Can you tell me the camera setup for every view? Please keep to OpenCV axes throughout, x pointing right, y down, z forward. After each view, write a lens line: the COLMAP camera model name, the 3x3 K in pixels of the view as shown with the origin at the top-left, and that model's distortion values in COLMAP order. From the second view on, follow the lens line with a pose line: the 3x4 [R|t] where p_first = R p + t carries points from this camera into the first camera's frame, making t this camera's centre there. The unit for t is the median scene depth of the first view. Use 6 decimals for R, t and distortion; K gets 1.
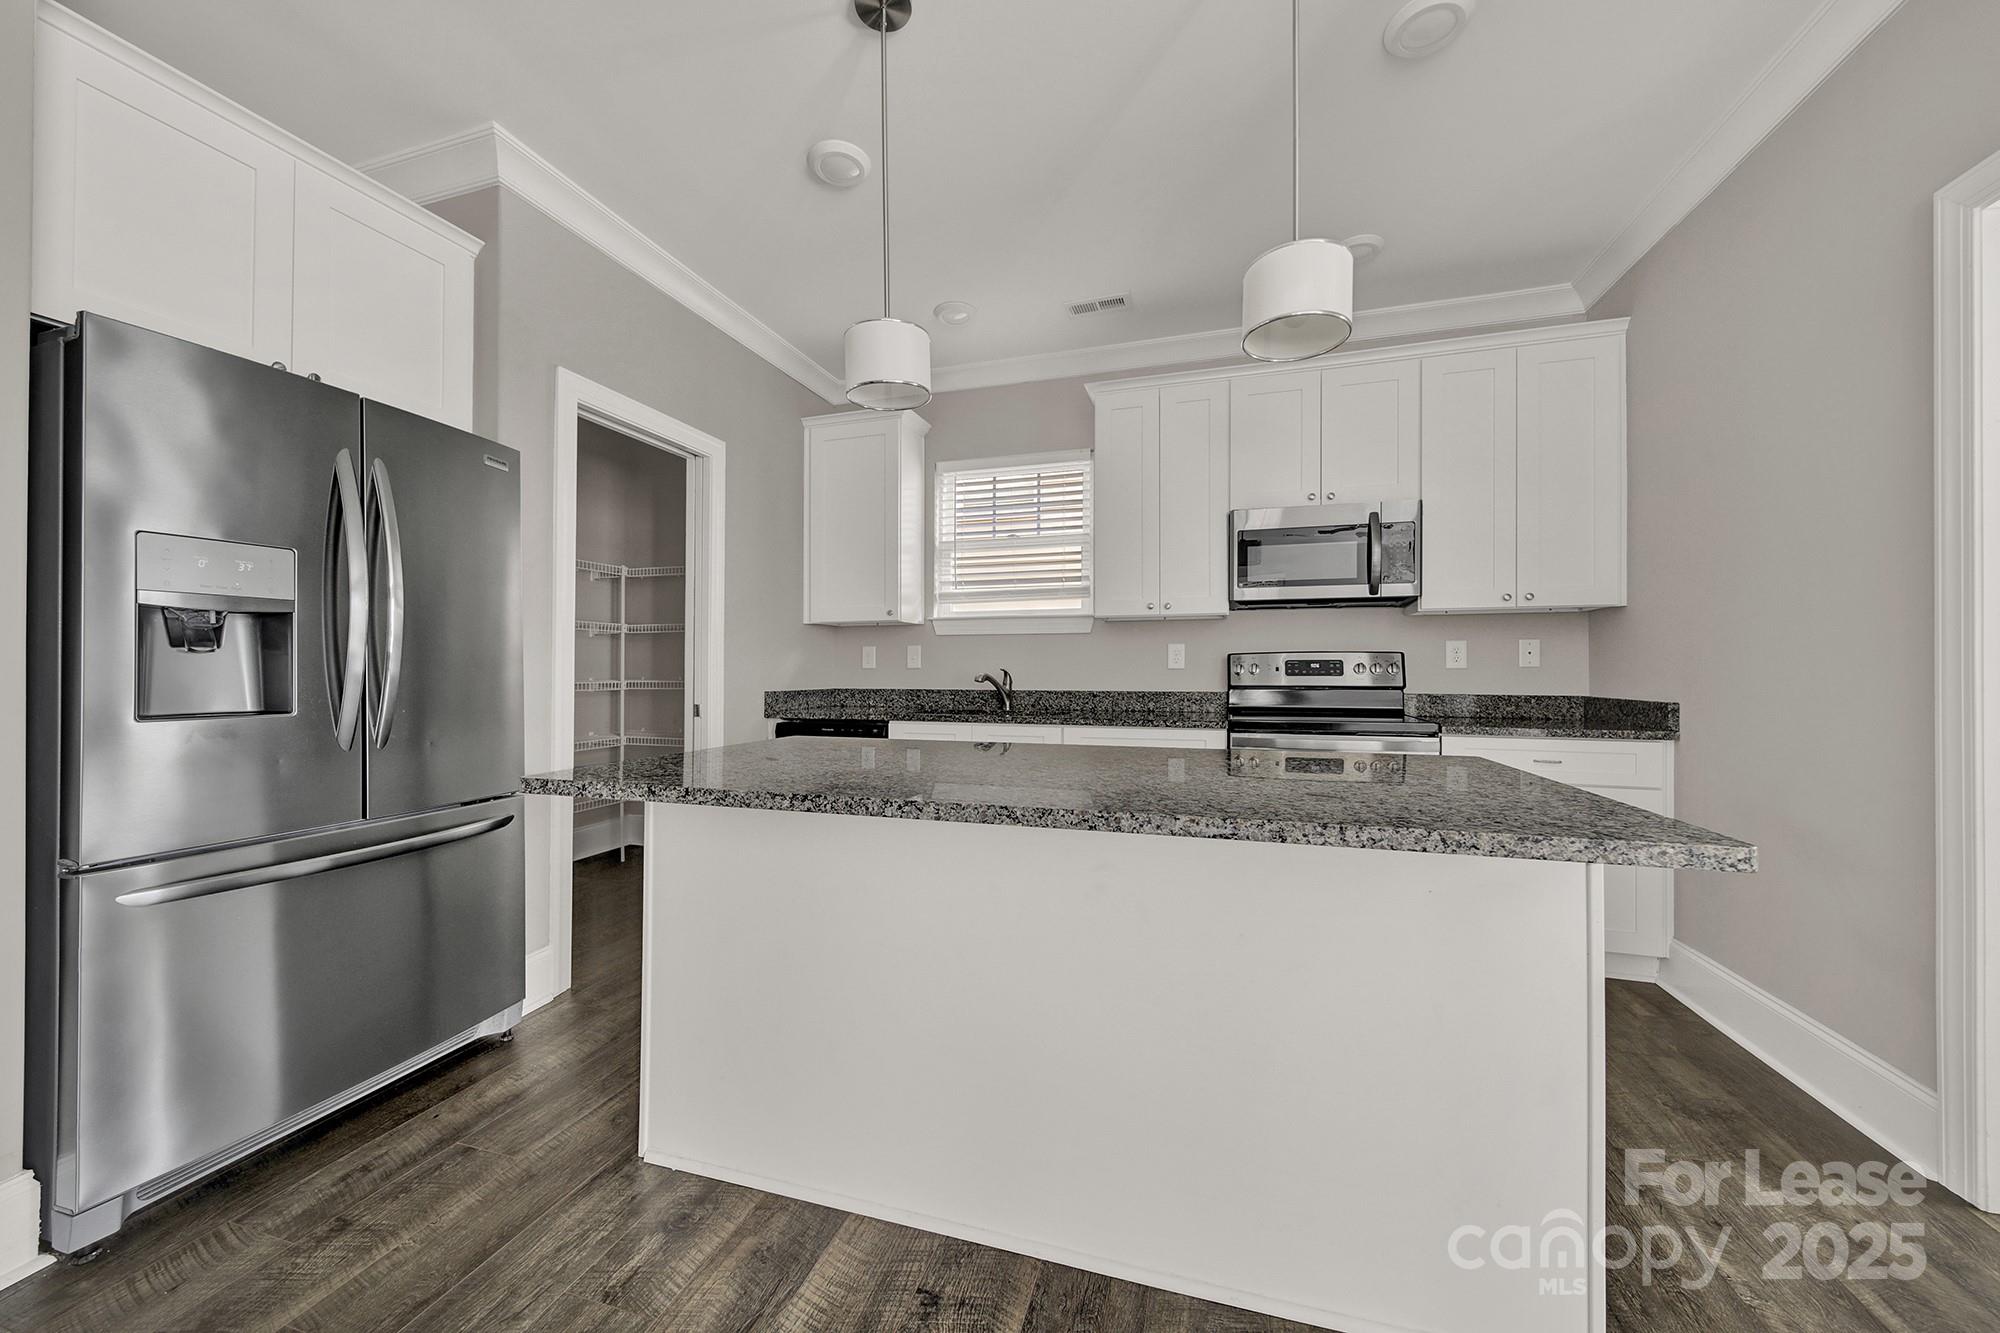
lens RADIAL K [[726.3, 0, 985.8], [0, 726.3, 664.2], [0, 0, 1]] dist [0.001178, 0.000048]
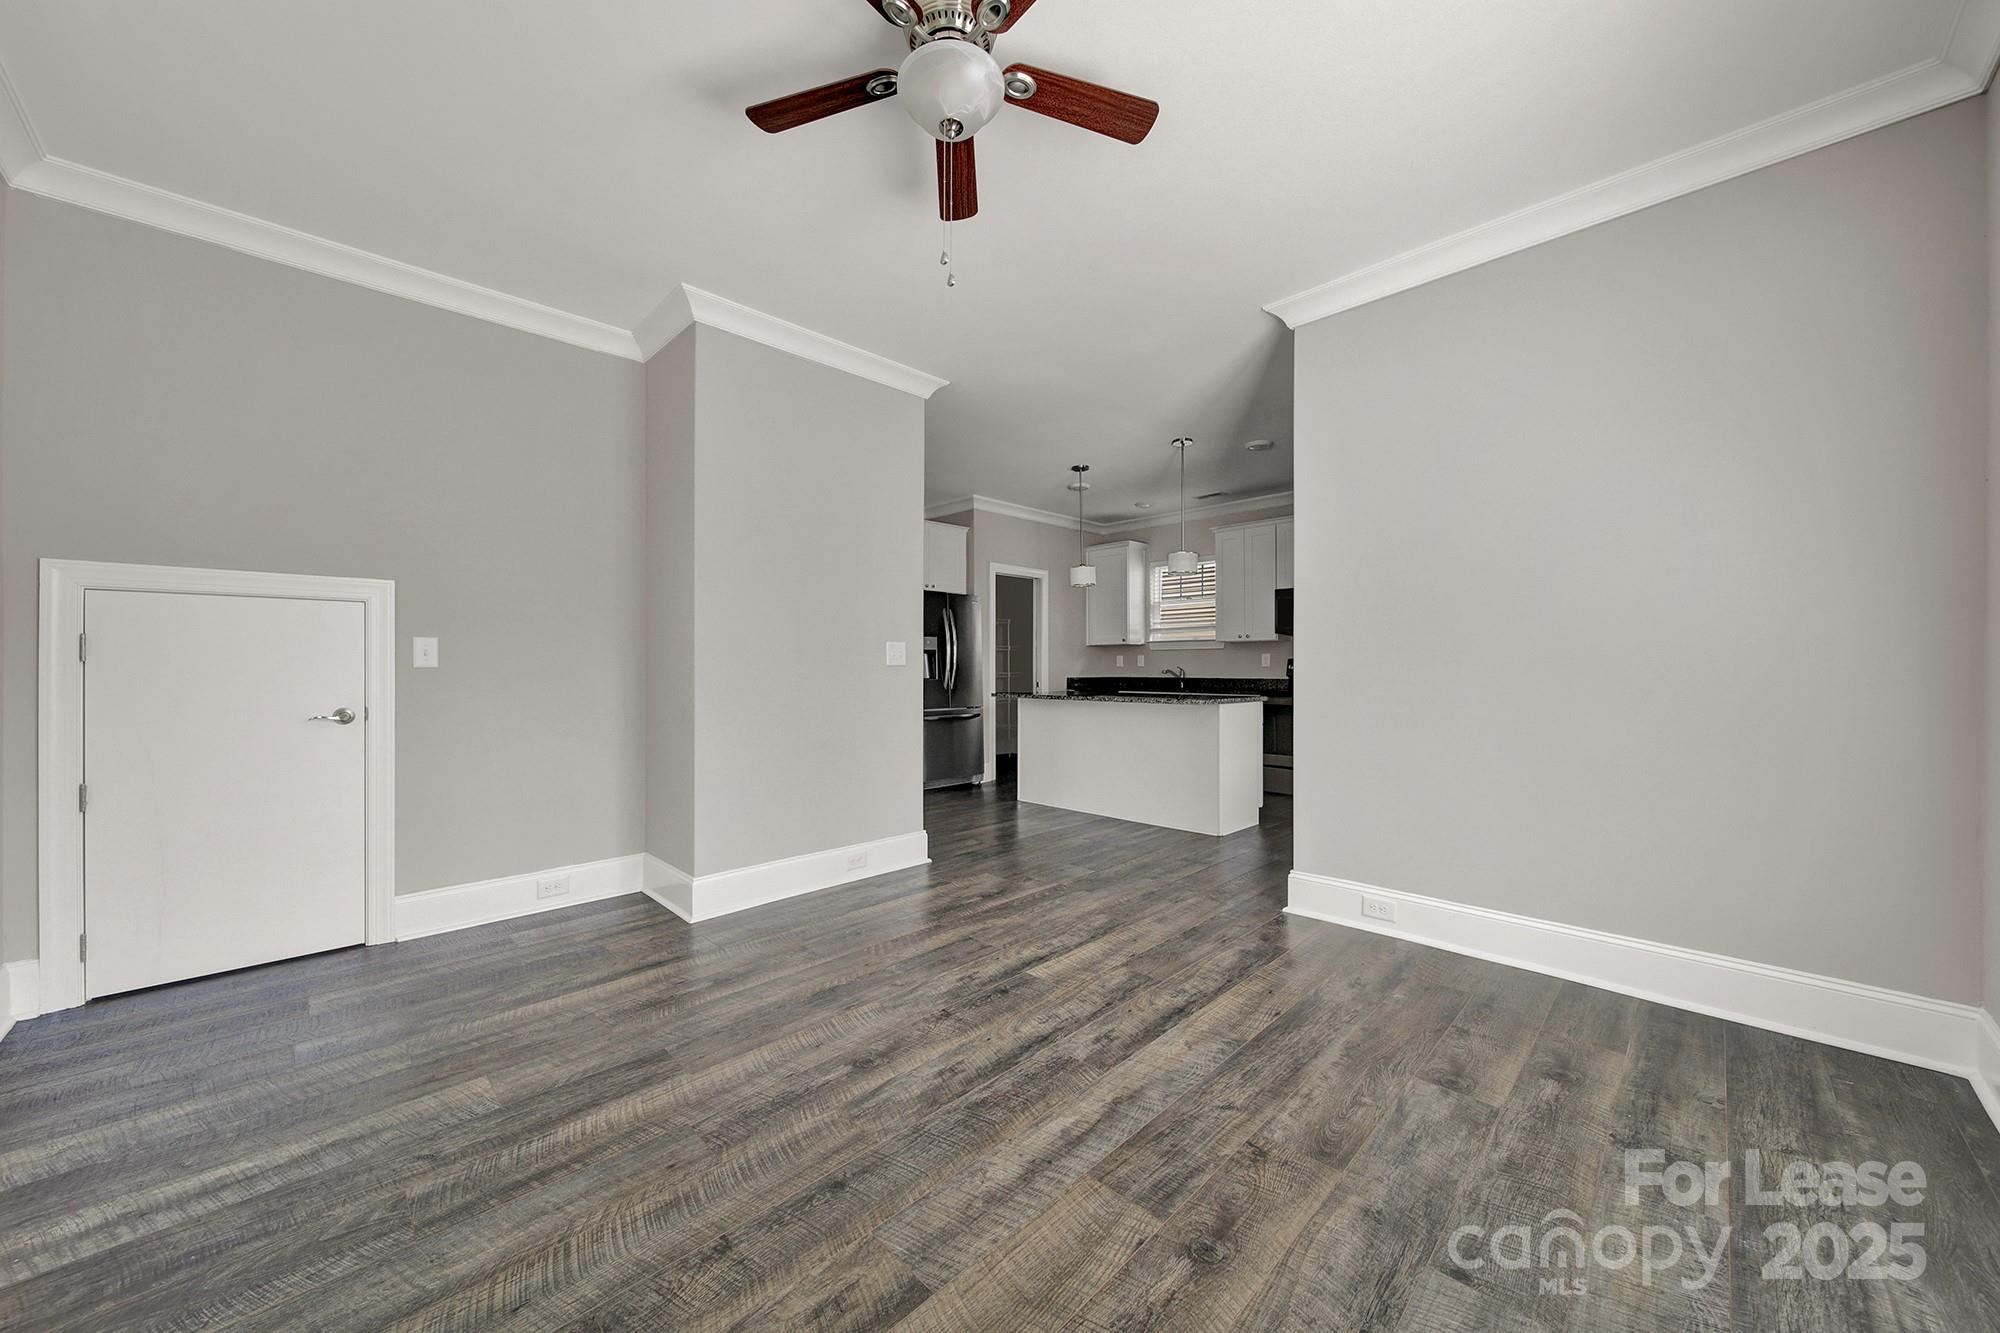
lens RADIAL K [[726.3, 0, 990.0], [0, 726.3, 658.5], [0, 0, 1]] dist [0.001178, 0.000048]
pose [[0.888179, -0.007789, -0.459431, 0.552711], [0.005651, 0.999966, -0.006028, -0.008377], [0.459462, 0.002757, 0.888193, -1.177091]]
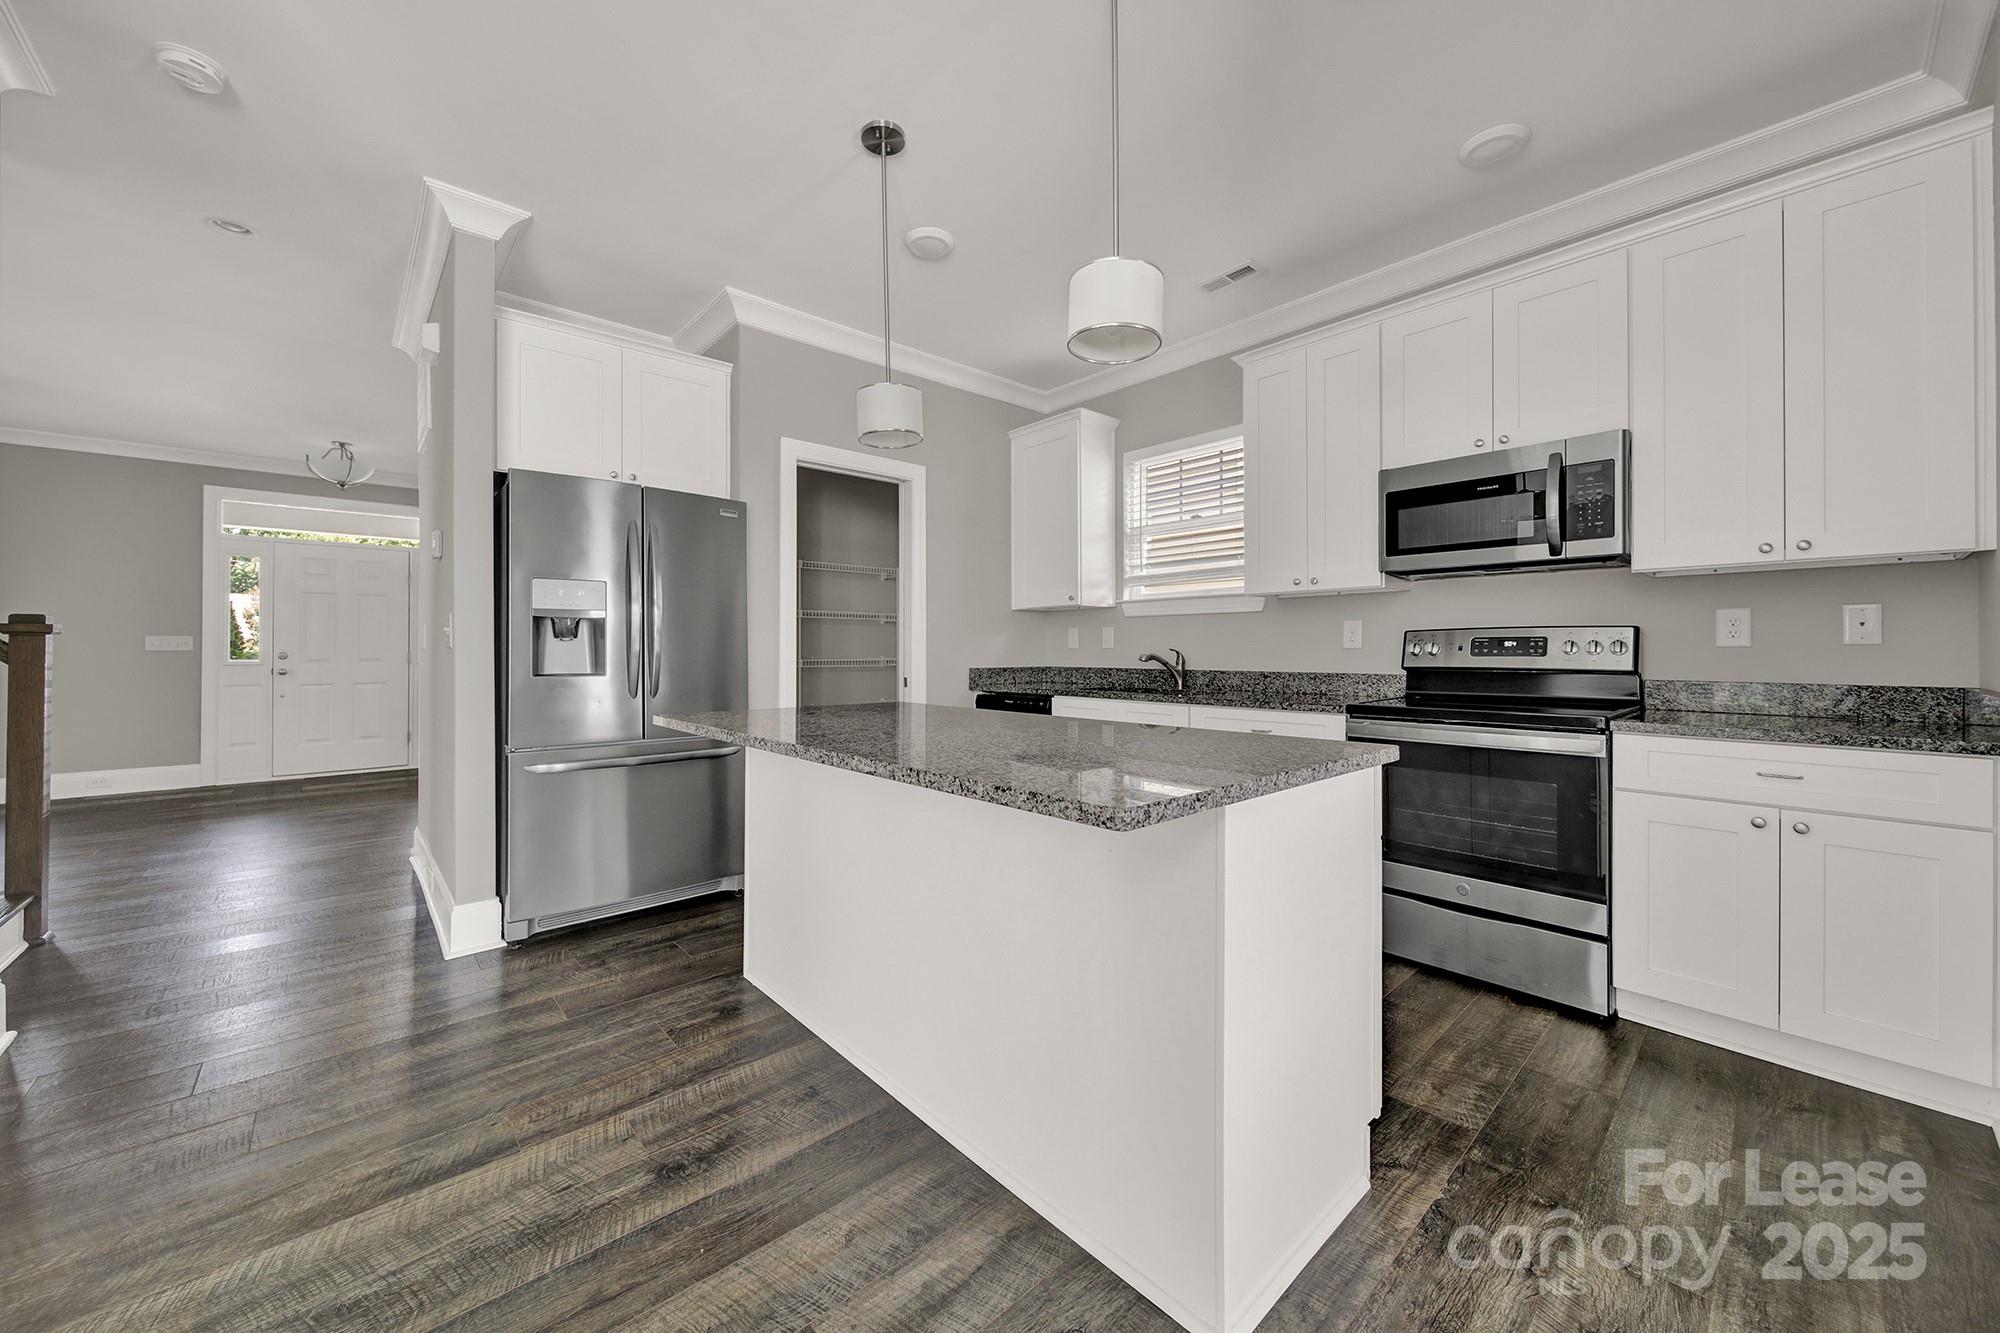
lens RADIAL K [[726.3, 0, 990.9], [0, 726.3, 650.4], [0, 0, 1]] dist [0.001178, 0.000048]
pose [[0.859456, -0.001039, -0.511208, 0.371863], [0.005500, 0.999959, 0.007213, 0.000140], [0.511180, -0.009011, 0.859427, -0.013514]]
